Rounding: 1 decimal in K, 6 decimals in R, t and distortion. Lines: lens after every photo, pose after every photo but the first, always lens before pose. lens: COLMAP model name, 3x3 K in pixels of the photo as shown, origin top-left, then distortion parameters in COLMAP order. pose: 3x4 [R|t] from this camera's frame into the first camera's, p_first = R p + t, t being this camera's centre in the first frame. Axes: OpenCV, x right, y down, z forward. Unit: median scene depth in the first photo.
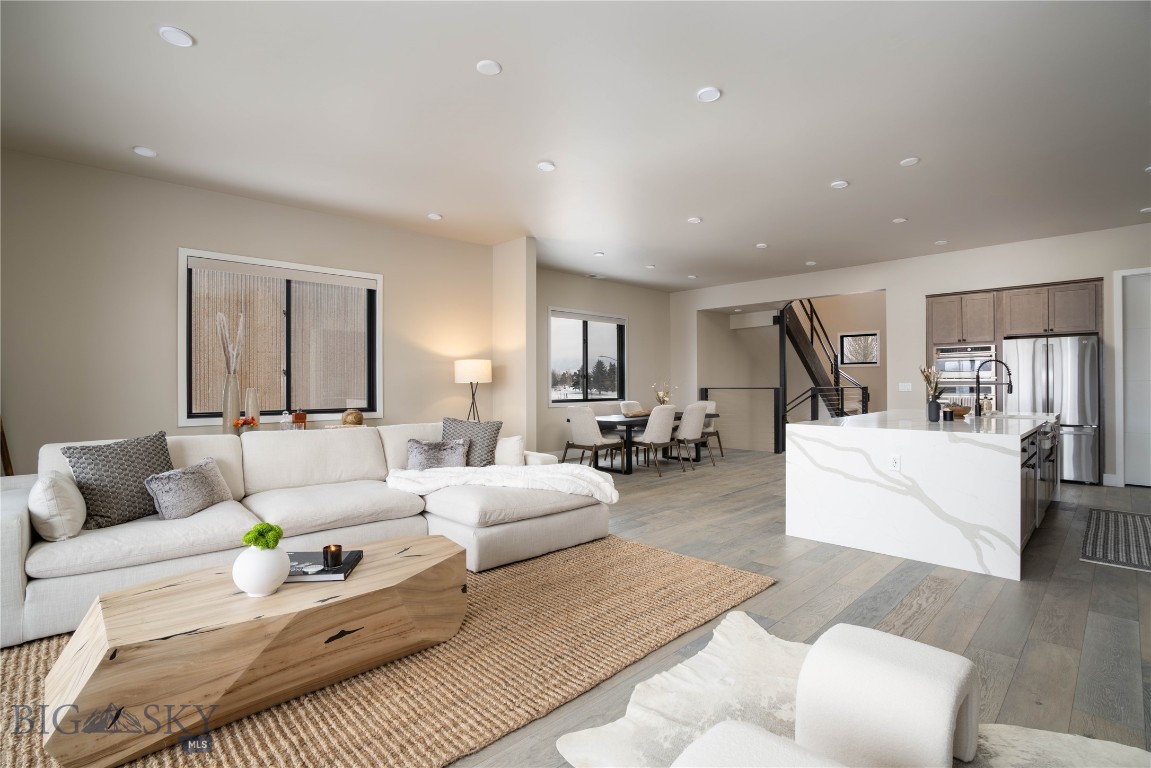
lens RADIAL K [[545.4, 0, 575.2], [0, 545.4, 386.4], [0, 0, 1]] dist [-0.028108, 0.000883]
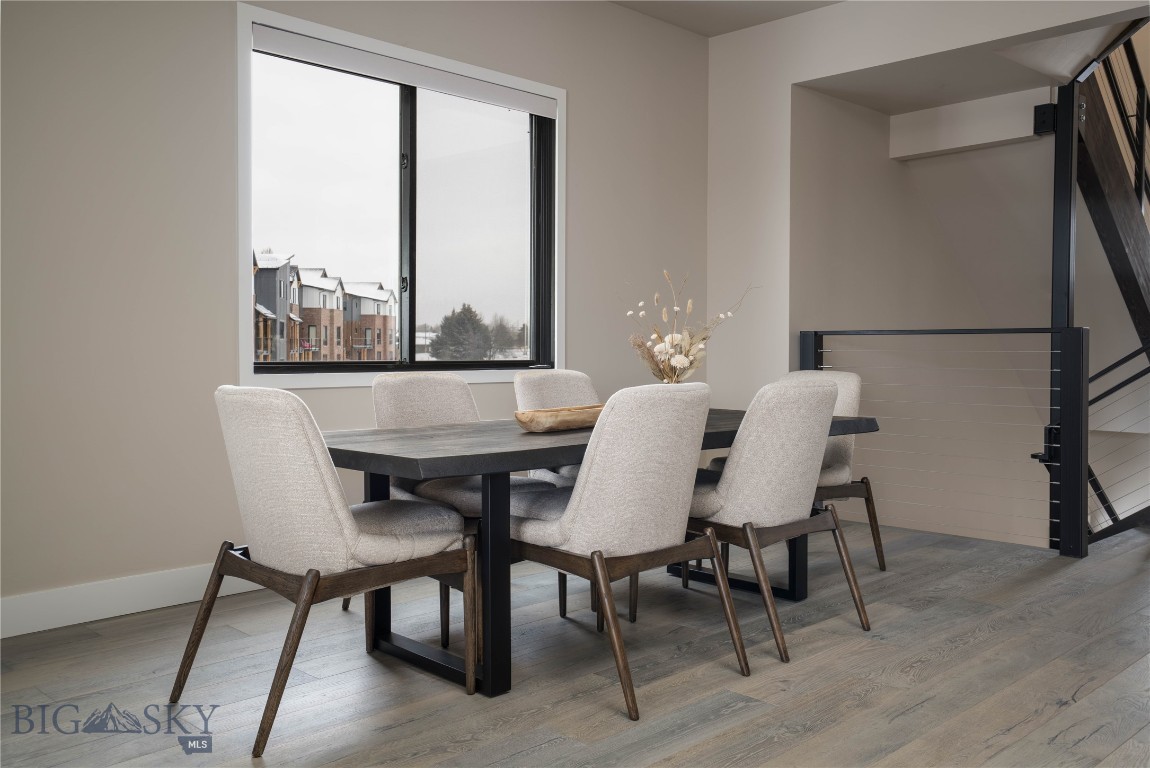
lens RADIAL K [[1010.6, 0, 574.6], [0, 1010.6, 381.7], [0, 0, 1]] dist [0.105663, 0.000407]
pose [[0.999492, 0.008577, 0.030687, 0.103240], [-0.009468, 0.999534, 0.029011, 0.019896], [-0.030424, -0.029287, 0.999108, 0.518867]]
